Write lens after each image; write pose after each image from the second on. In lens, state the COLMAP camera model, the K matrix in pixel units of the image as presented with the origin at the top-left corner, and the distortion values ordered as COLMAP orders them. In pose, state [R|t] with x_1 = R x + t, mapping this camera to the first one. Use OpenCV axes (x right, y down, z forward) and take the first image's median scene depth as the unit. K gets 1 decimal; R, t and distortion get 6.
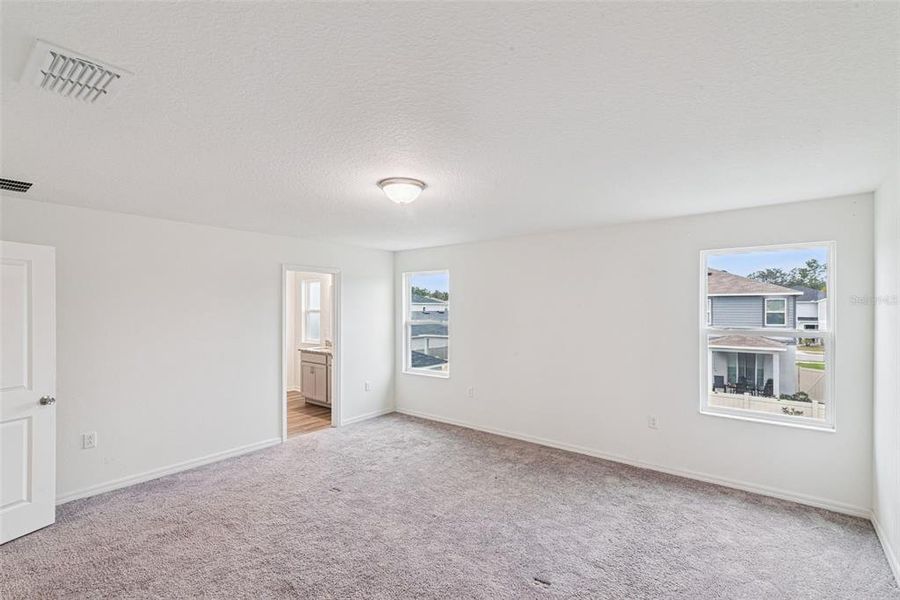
lens RADIAL K [[408.4, 0, 447.6], [0, 408.4, 304.9], [0, 0, 1]] dist [0.014256, 0.000199]
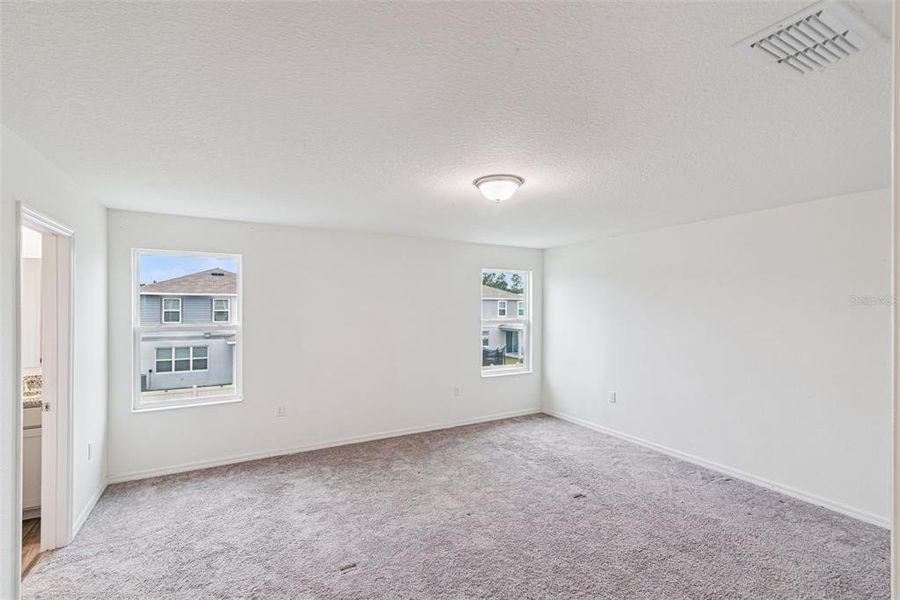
lens RADIAL K [[408.4, 0, 448.7], [0, 408.4, 299.7], [0, 0, 1]] dist [0.014256, 0.000199]
pose [[0.389791, 0.013628, 0.920802, -0.674312], [-0.005040, 0.999907, -0.012665, 0.005686], [-0.920889, 0.000296, 0.389824, 0.458226]]
